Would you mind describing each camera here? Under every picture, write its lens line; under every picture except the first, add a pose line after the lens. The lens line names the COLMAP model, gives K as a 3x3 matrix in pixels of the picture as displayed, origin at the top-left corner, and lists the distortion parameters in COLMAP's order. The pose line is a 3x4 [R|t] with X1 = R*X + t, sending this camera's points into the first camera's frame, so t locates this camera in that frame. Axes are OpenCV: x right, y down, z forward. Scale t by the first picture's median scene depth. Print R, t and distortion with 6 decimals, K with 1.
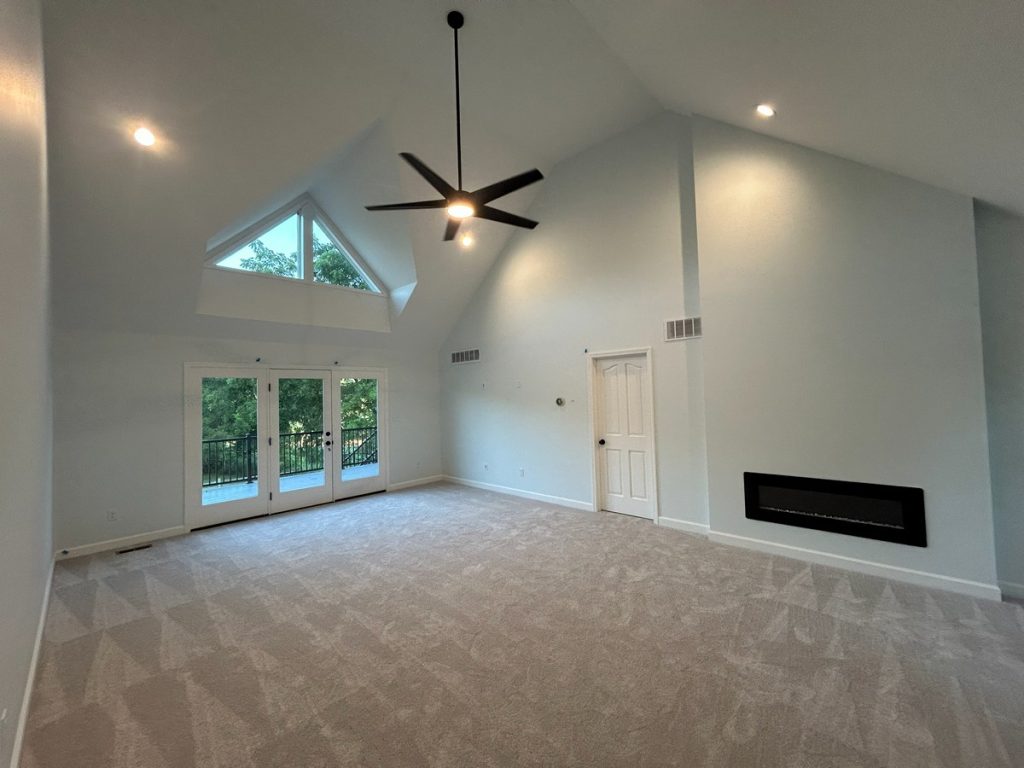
lens RADIAL K [[406.2, 0, 522.6], [0, 406.2, 382.2], [0, 0, 1]] dist [0.000783, 0.000562]
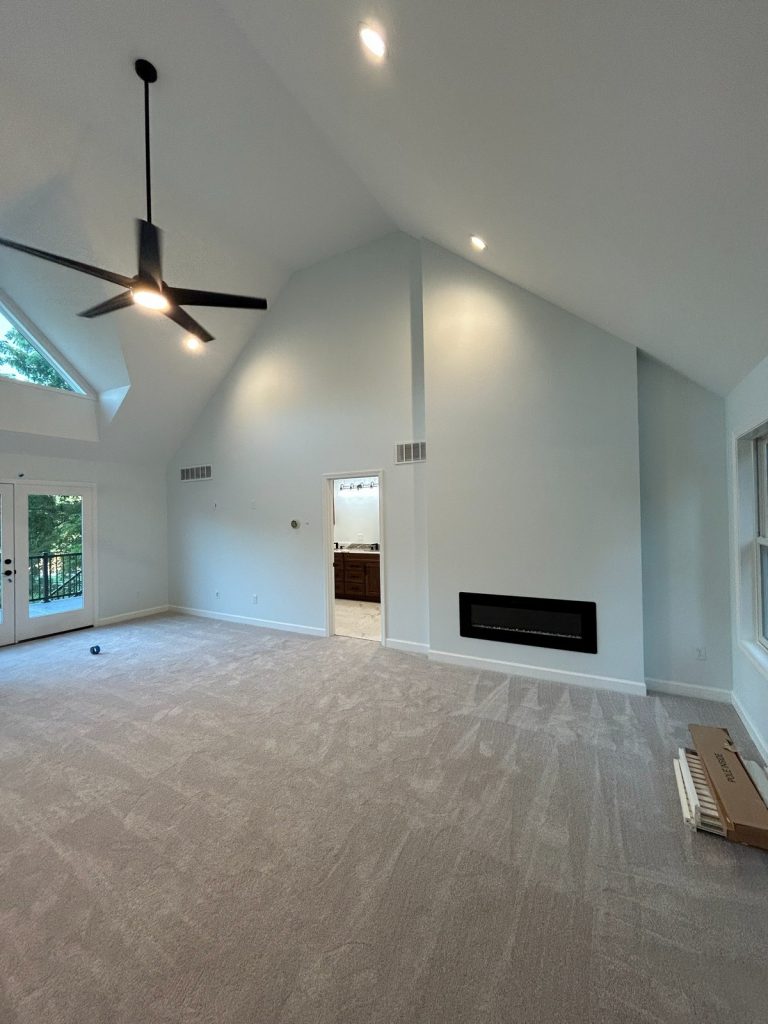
lens RADIAL K [[406.9, 0, 386.9], [0, 406.9, 512.8], [0, 0, 1]] dist [-0.001757, 0.000807]
pose [[0.970796, 0.011616, 0.239623, 0.112019], [-0.016598, 0.999686, 0.018783, 0.000363], [-0.239330, -0.022212, 0.970684, 0.035793]]
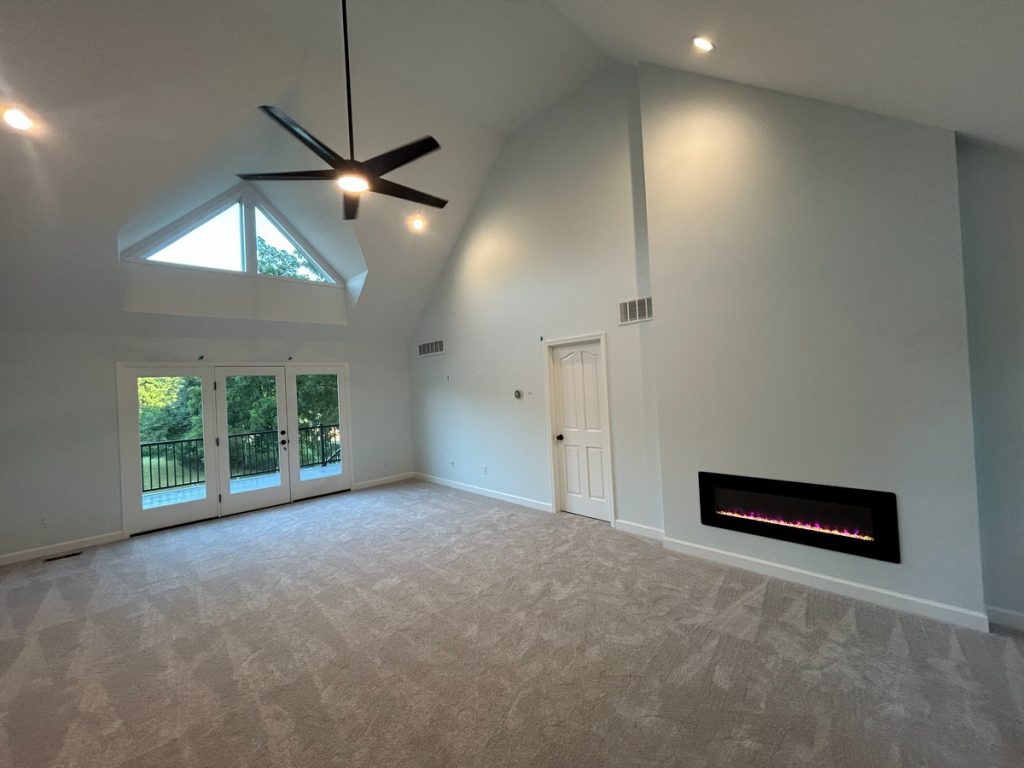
lens RADIAL K [[411.3, 0, 511.4], [0, 411.3, 382.3], [0, 0, 1]] dist [0.000441, 0.000963]
pose [[0.998298, -0.022969, -0.053615, 0.194895], [0.024208, 0.999452, 0.022583, -0.001147], [0.053066, -0.023842, 0.998306, 0.097585]]
